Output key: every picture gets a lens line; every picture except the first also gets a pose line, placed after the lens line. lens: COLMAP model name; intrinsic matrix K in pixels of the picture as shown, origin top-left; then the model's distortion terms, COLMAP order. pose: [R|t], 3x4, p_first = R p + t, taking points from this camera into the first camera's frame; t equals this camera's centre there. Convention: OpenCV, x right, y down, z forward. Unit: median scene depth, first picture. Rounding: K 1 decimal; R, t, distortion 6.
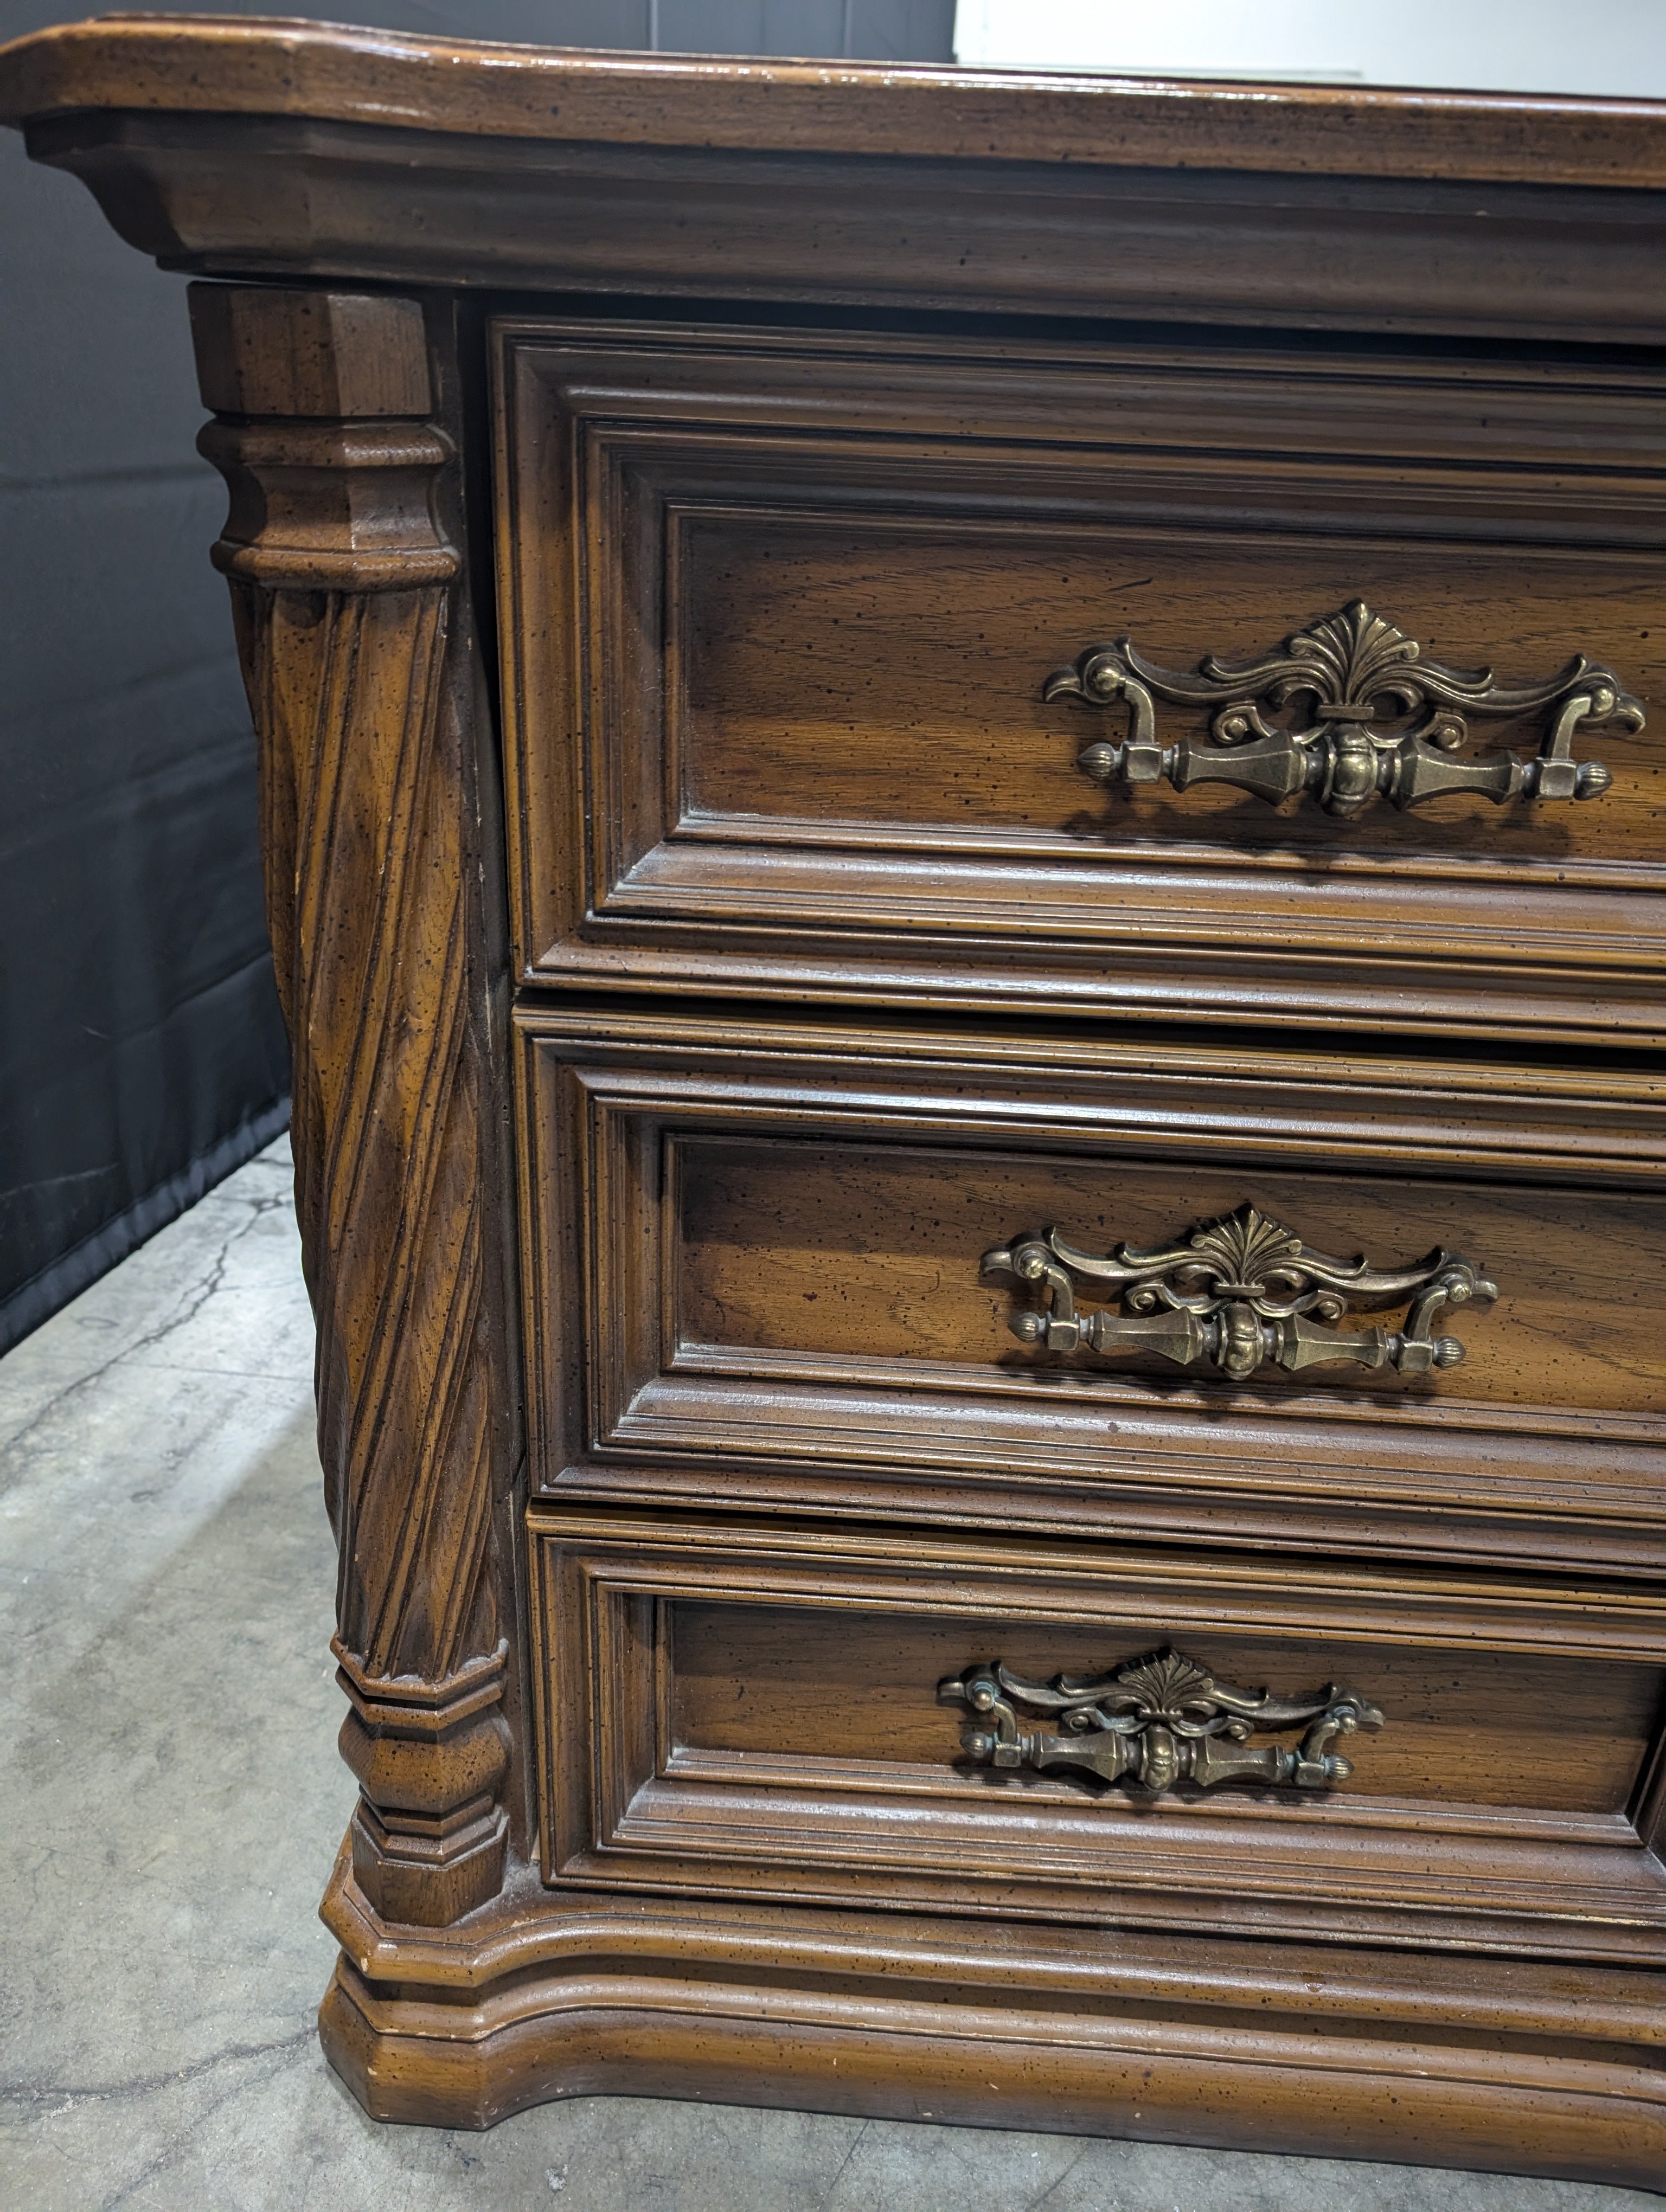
lens RADIAL K [[1585.1, 0, 813.4], [0, 1585.1, 1132.4], [0, 0, 1]] dist [0.013033, -0.016685]
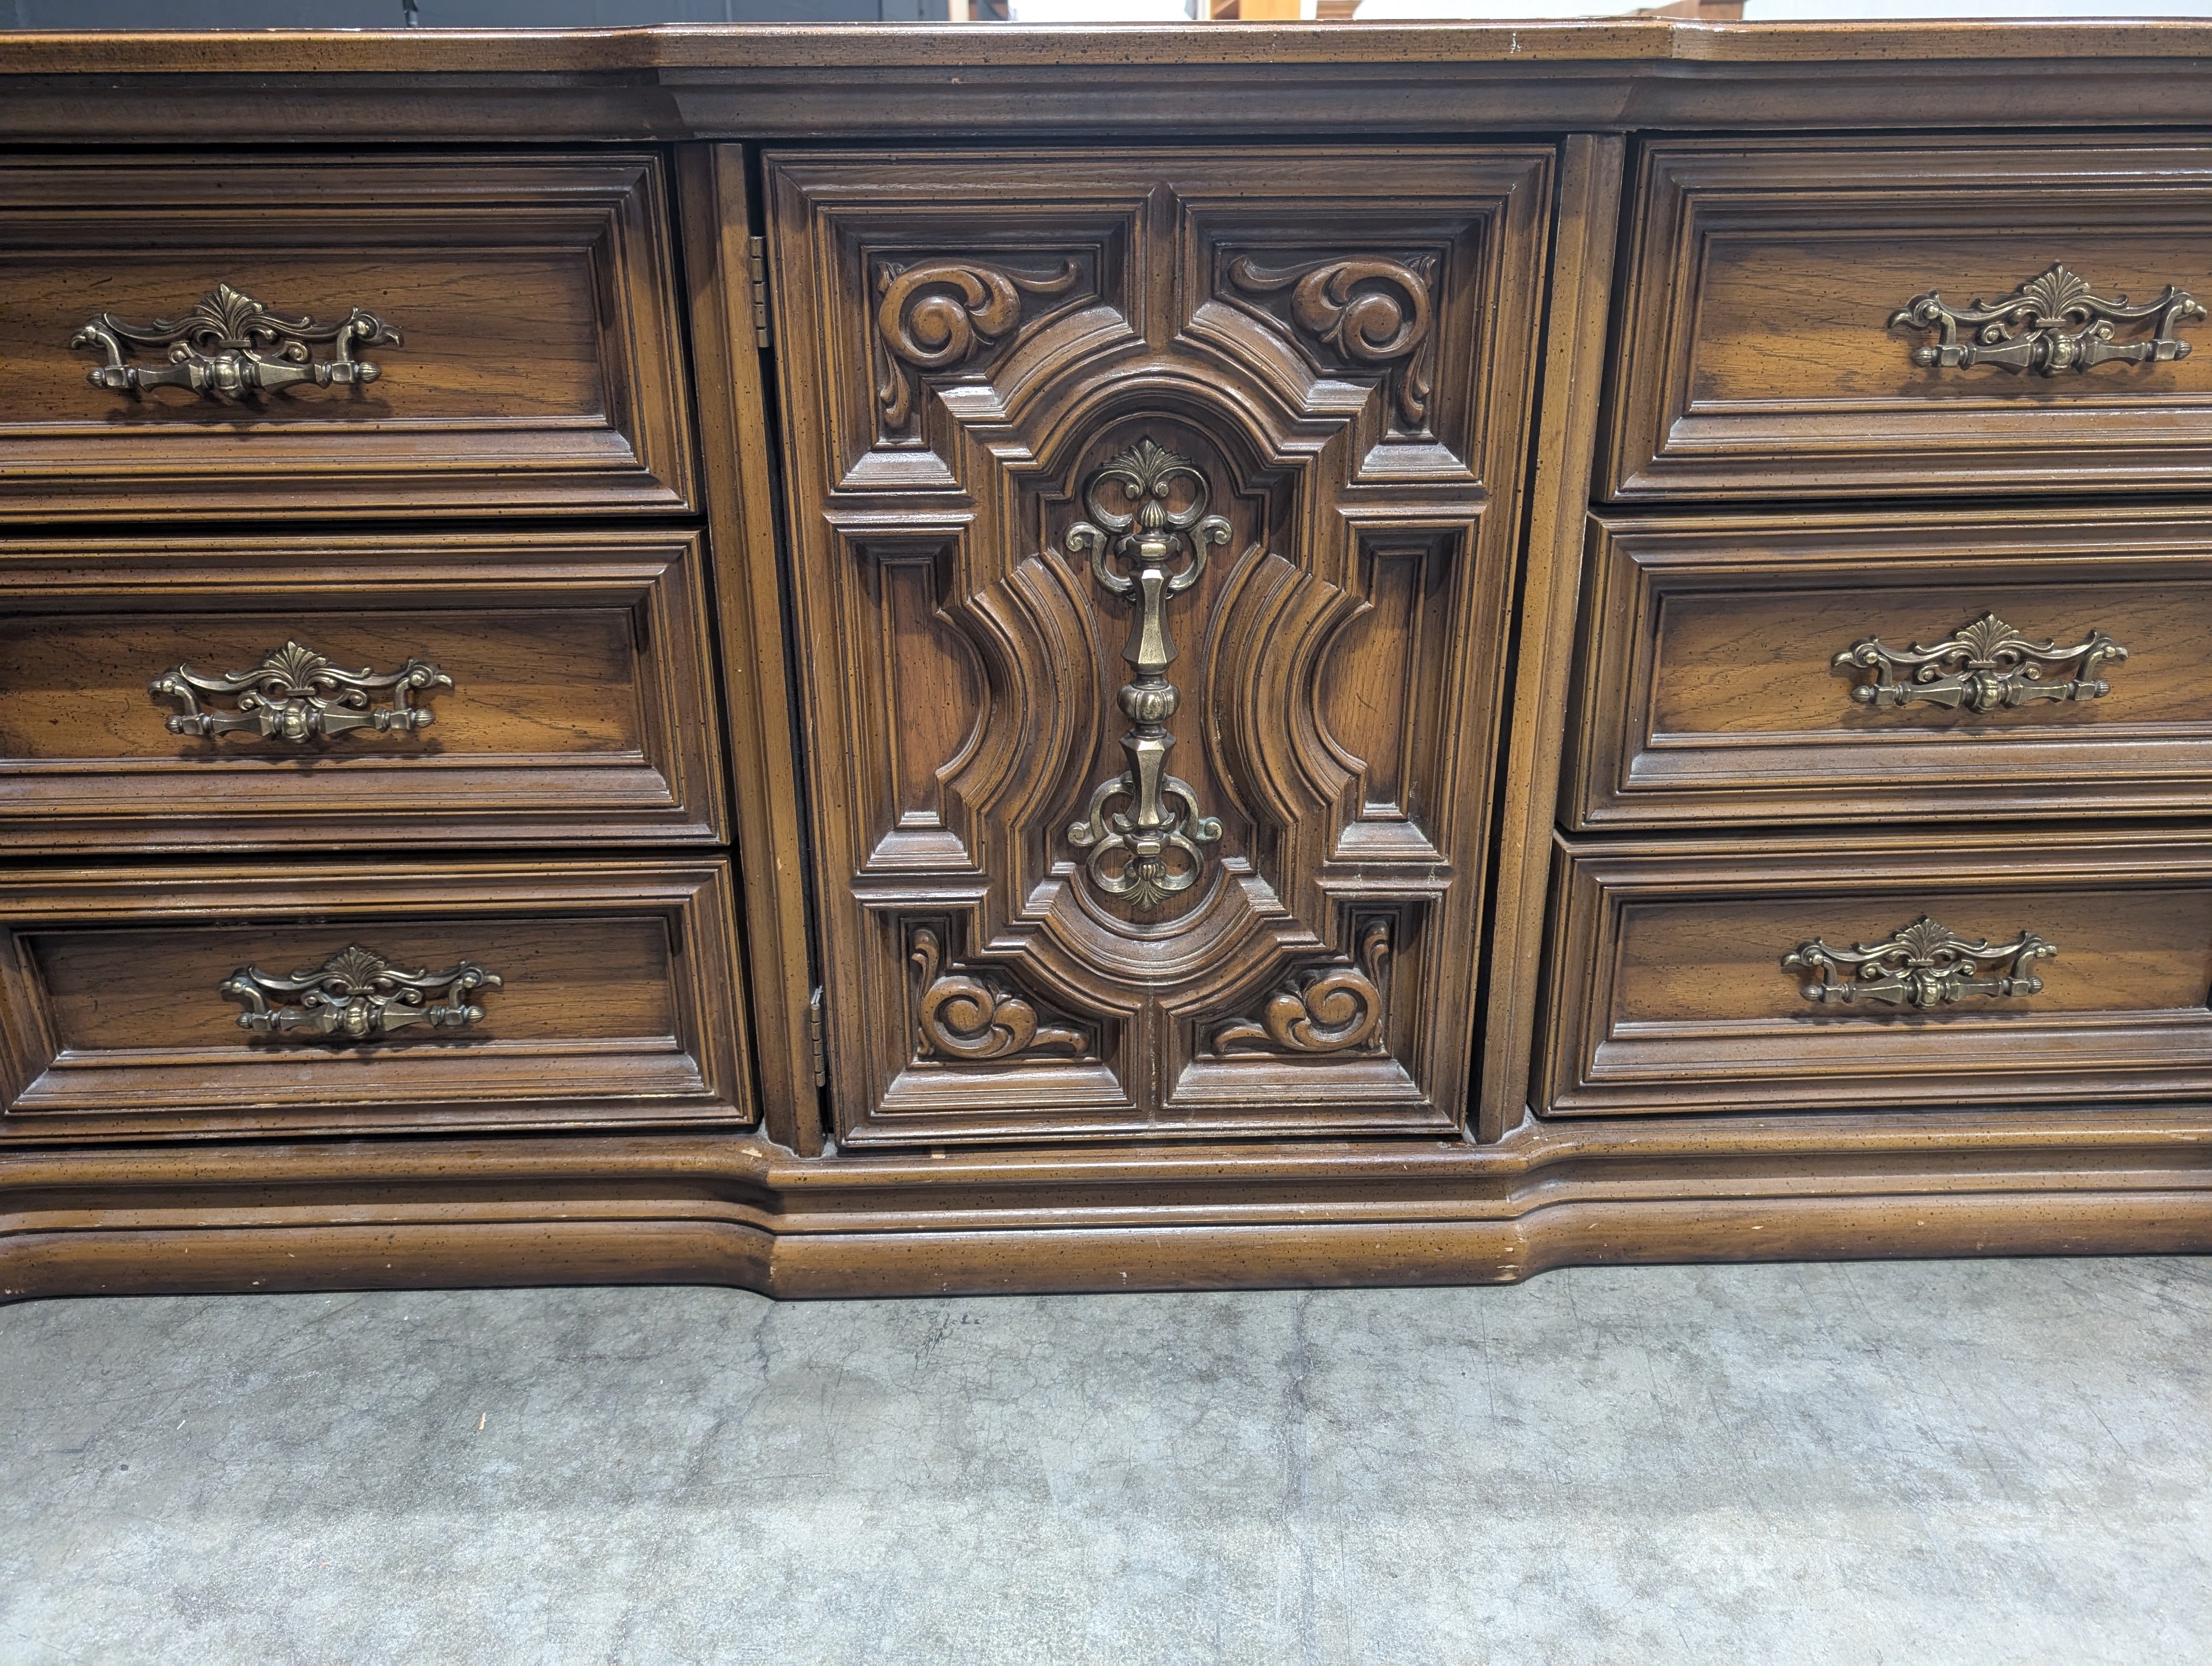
lens RADIAL K [[1585.1, 0, 1089.3], [0, 1585.1, 820.5], [0, 0, 1]] dist [0.013033, -0.016685]
pose [[0.995222, -0.077642, 0.059206, 1.011533], [0.080904, 0.995212, -0.054842, 0.402770], [-0.054665, 0.059370, 0.996738, -0.737814]]
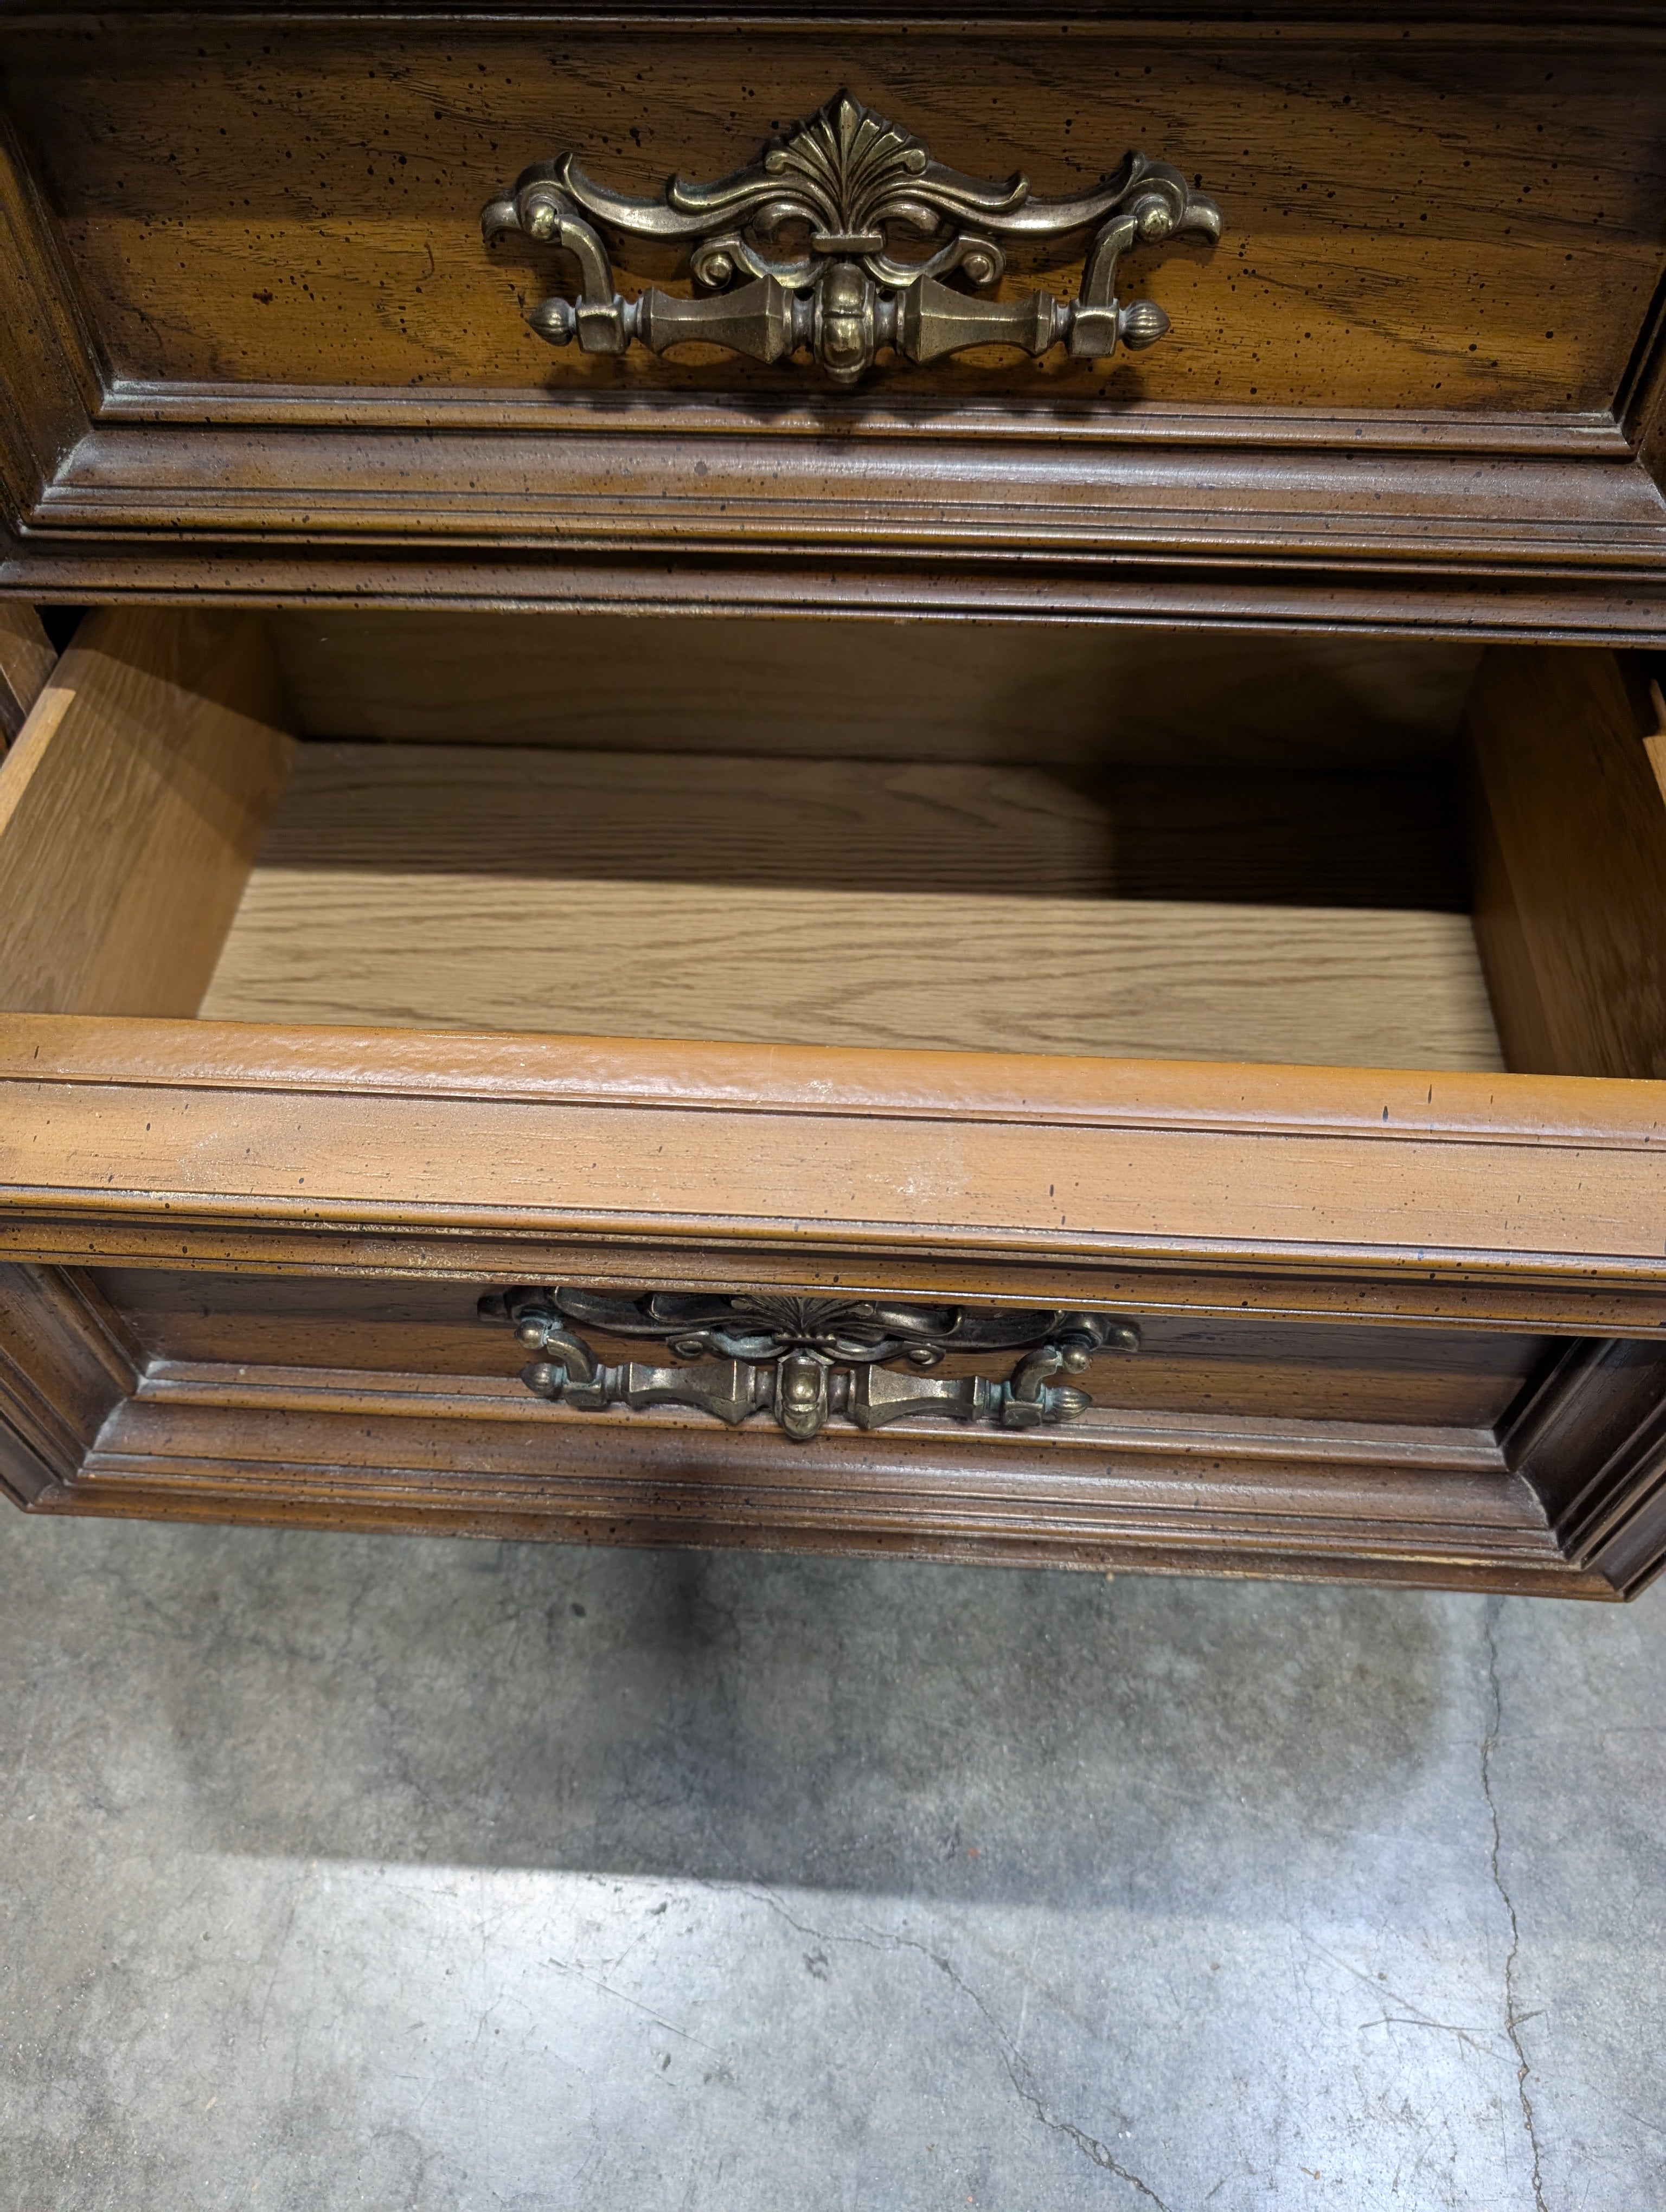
lens RADIAL K [[1585.1, 0, 827.7], [0, 1585.1, 1099.2], [0, 0, 1]] dist [0.013033, -0.016685]
pose [[0.998464, -0.034134, -0.043632, 0.281771], [0.050310, 0.888419, 0.456268, 0.116101], [0.023189, -0.457763, 0.888772, 0.217465]]
